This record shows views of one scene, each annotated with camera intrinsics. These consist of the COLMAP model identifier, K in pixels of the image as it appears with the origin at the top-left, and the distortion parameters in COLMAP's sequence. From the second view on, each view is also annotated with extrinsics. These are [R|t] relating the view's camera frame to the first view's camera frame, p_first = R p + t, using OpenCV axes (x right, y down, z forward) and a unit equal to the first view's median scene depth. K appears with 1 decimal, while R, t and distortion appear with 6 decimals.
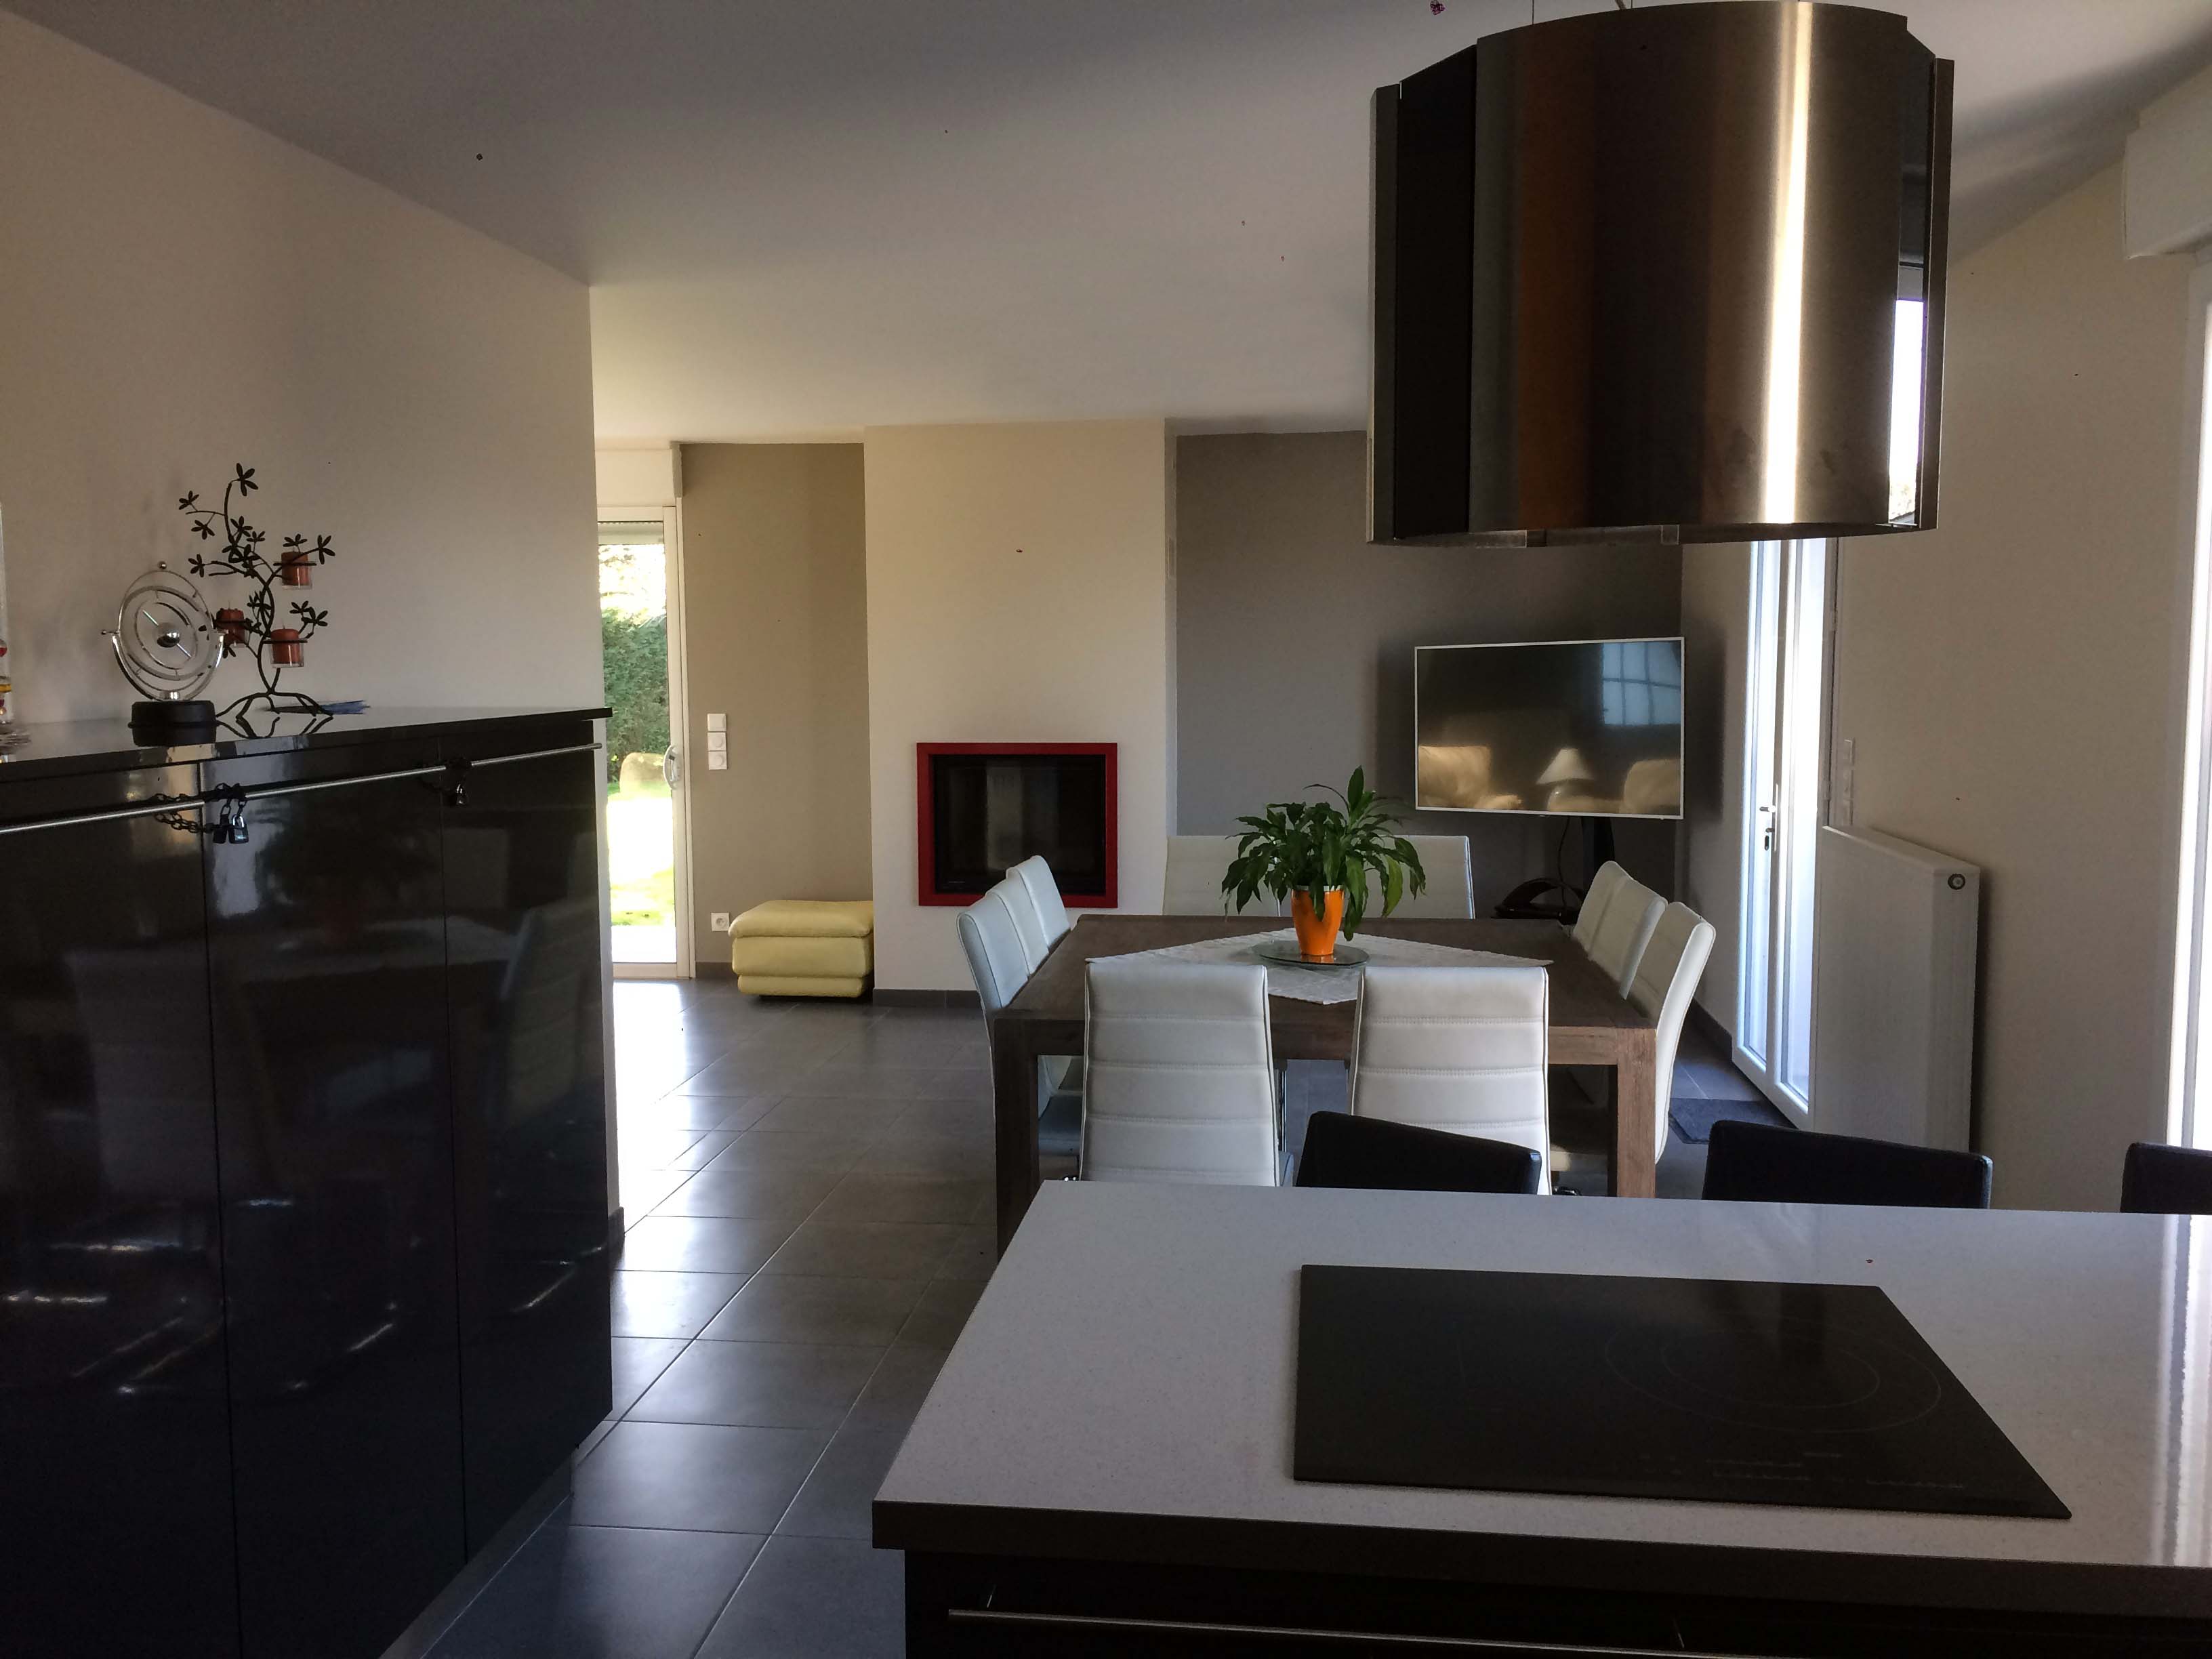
lens RADIAL K [[1897.3, 0, 1105.4], [0, 1897.3, 856.7], [0, 0, 1]] dist [0.042830, -0.004826]
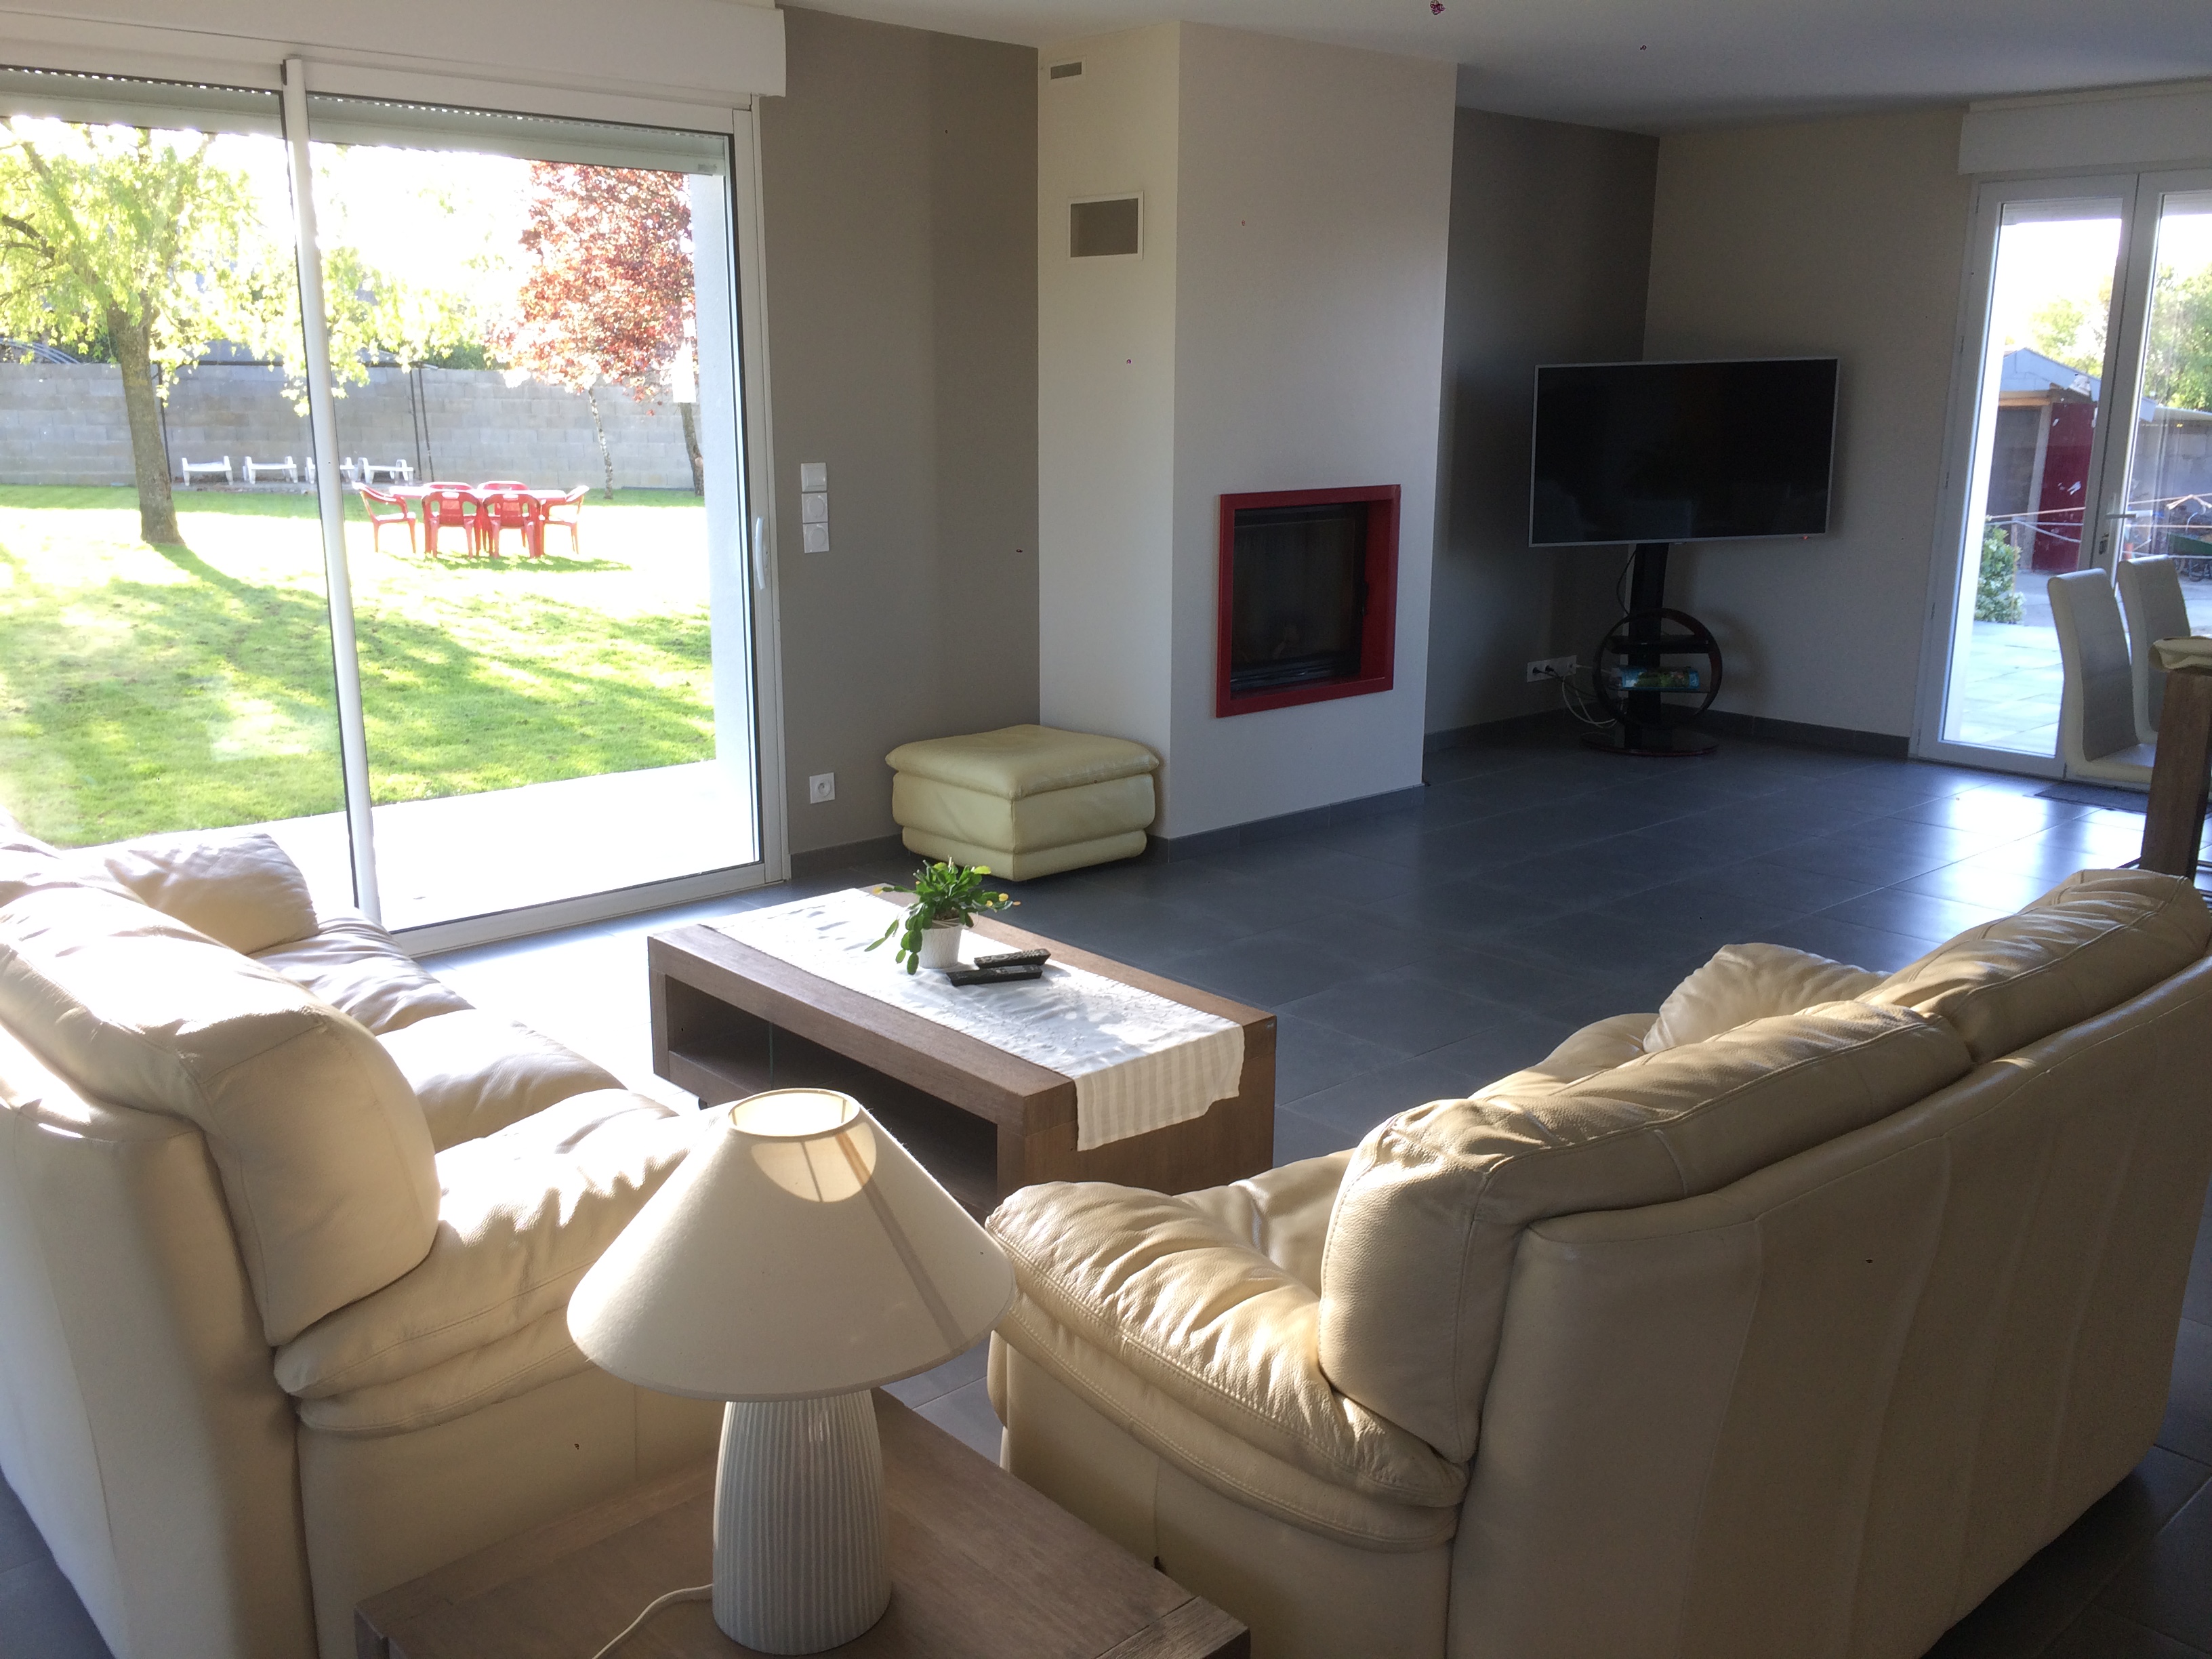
lens RADIAL K [[1897.3, 0, 1105.4], [0, 1897.3, 856.7], [0, 0, 1]] dist [0.042830, -0.004826]
pose [[0.663280, -0.172756, 0.728158, -0.625951], [0.078231, 0.983666, 0.162114, -0.041205], [-0.744271, -0.050562, 0.665961, 0.497290]]
